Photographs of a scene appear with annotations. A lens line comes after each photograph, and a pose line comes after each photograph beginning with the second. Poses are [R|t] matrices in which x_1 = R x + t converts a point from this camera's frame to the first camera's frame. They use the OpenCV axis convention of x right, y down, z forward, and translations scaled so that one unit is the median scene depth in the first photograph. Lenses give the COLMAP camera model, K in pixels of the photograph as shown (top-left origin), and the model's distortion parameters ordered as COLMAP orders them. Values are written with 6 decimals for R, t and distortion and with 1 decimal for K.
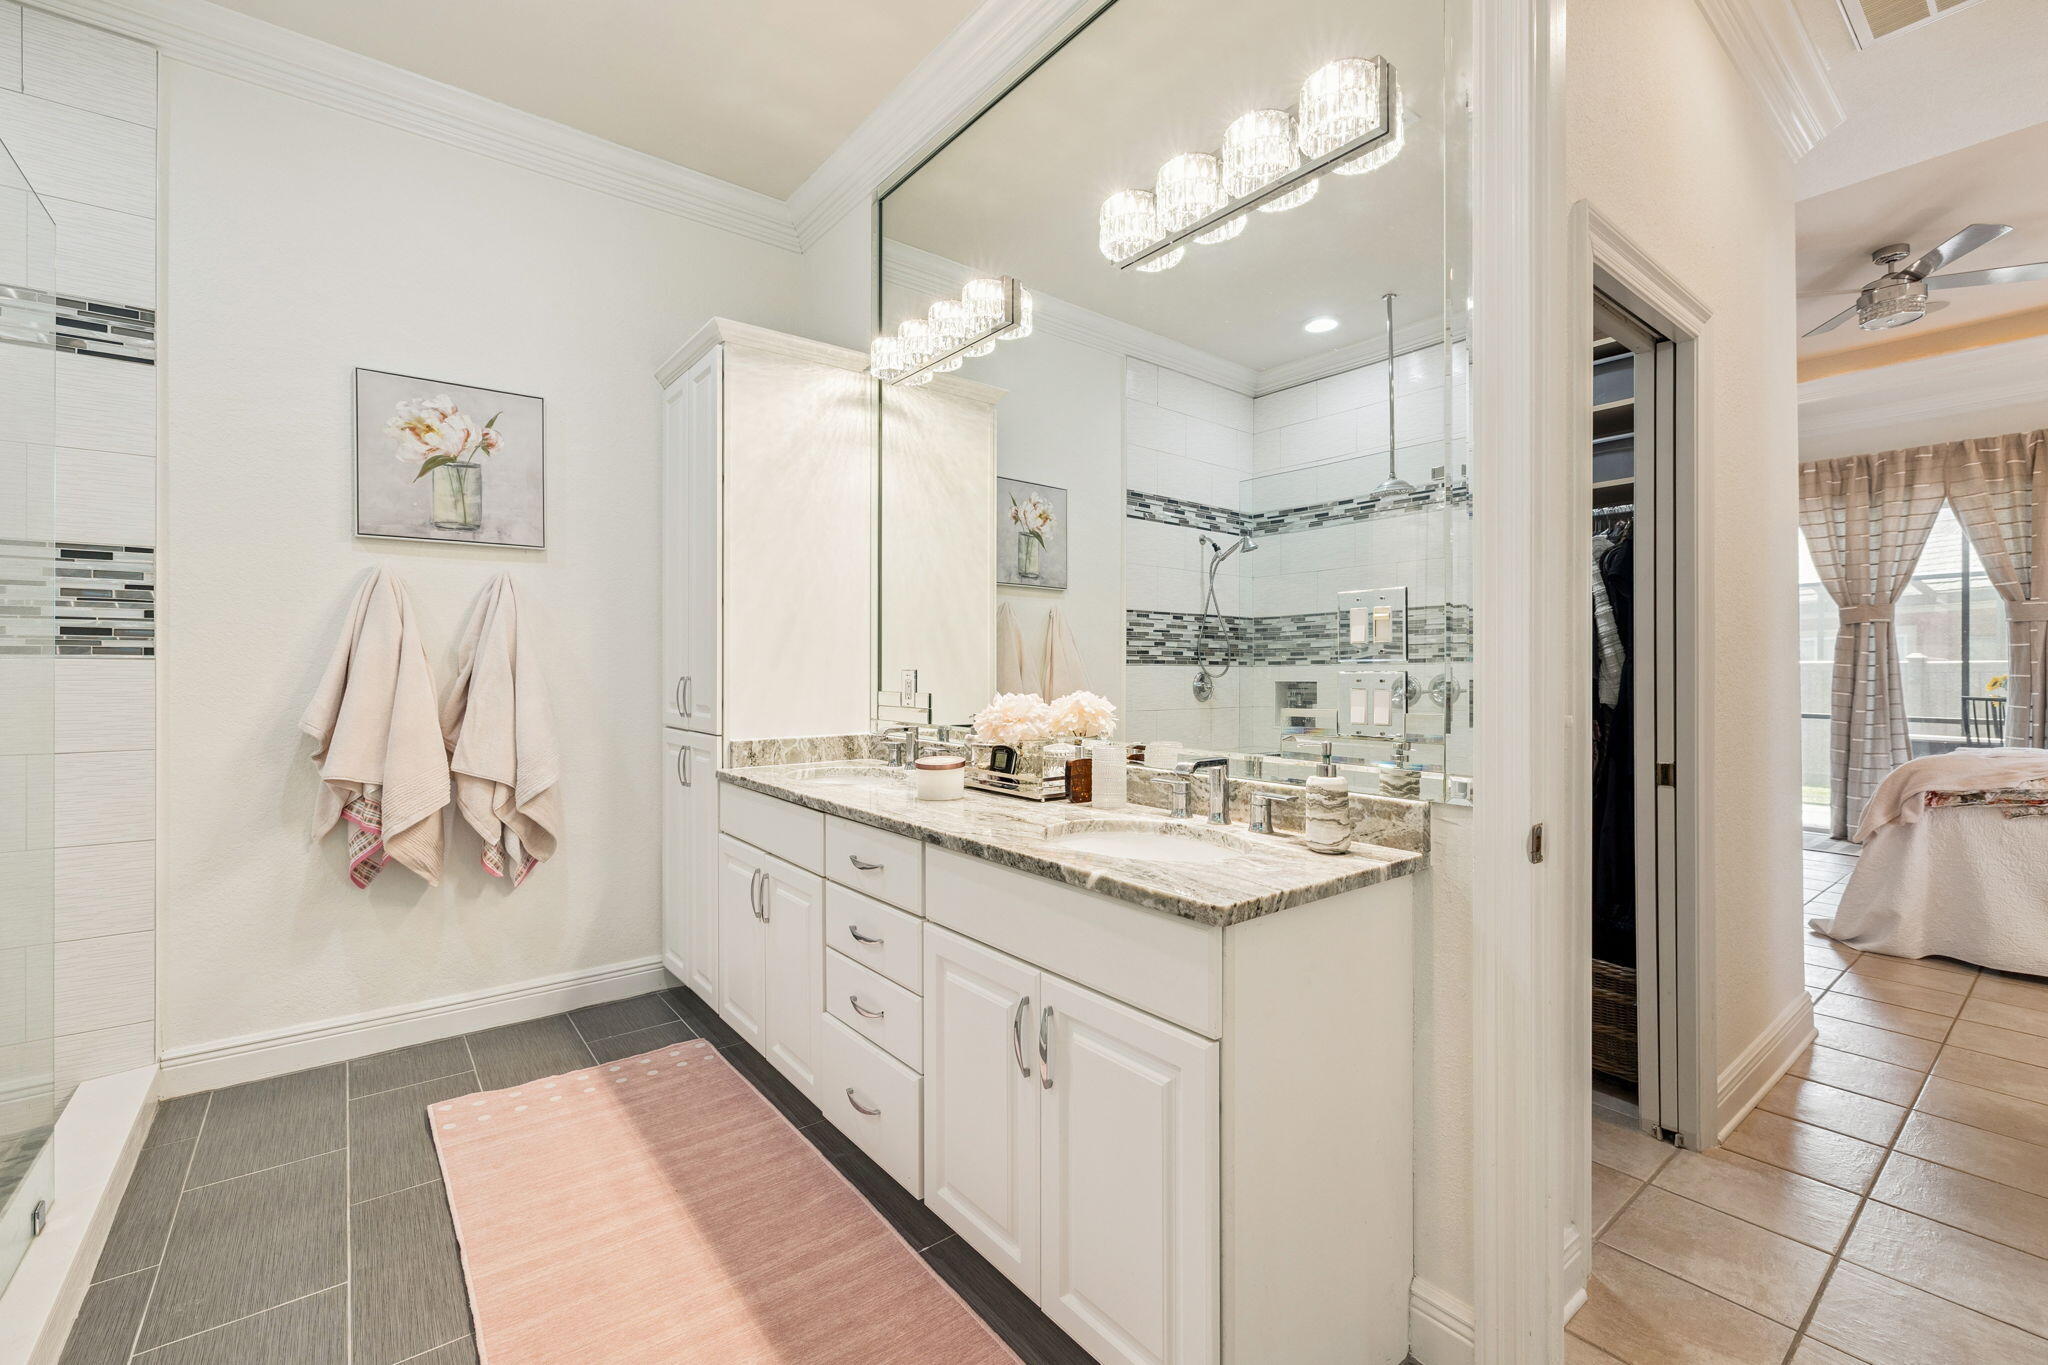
lens RADIAL K [[861.1, 0, 1022.6], [0, 861.1, 679.7], [0, 0, 1]] dist [0.001305, 0.000145]
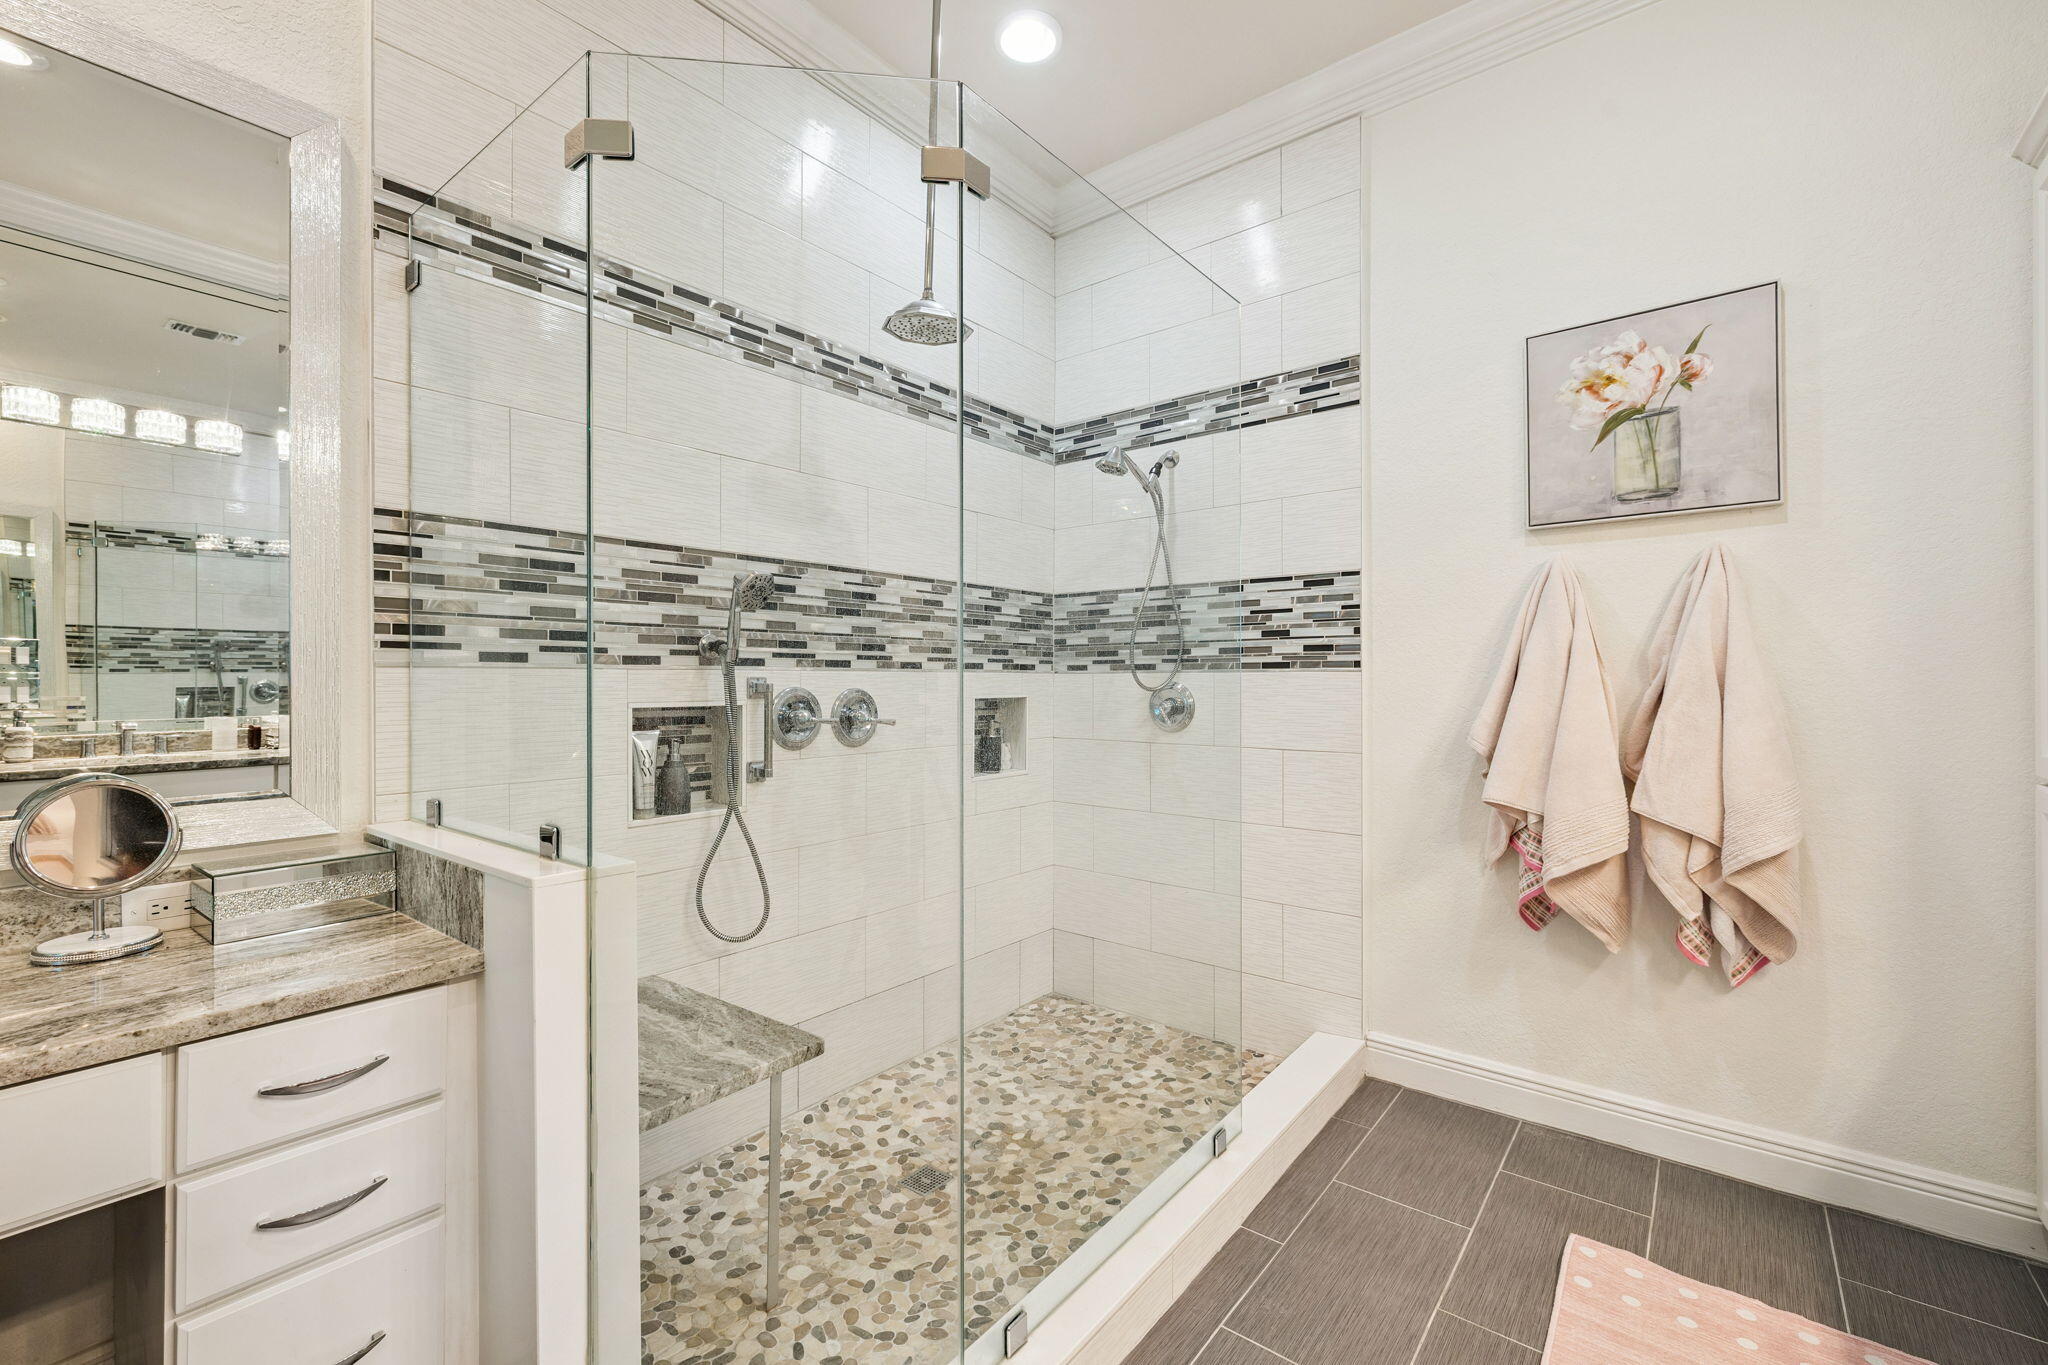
lens RADIAL K [[861.1, 0, 1022.6], [0, 861.1, 679.7], [0, 0, 1]] dist [0.001305, 0.000145]
pose [[0.220841, -0.003892, -0.975302, -0.027494], [-0.011625, 0.999910, -0.006623, -0.000648], [0.975241, 0.012801, 0.220776, 0.296313]]
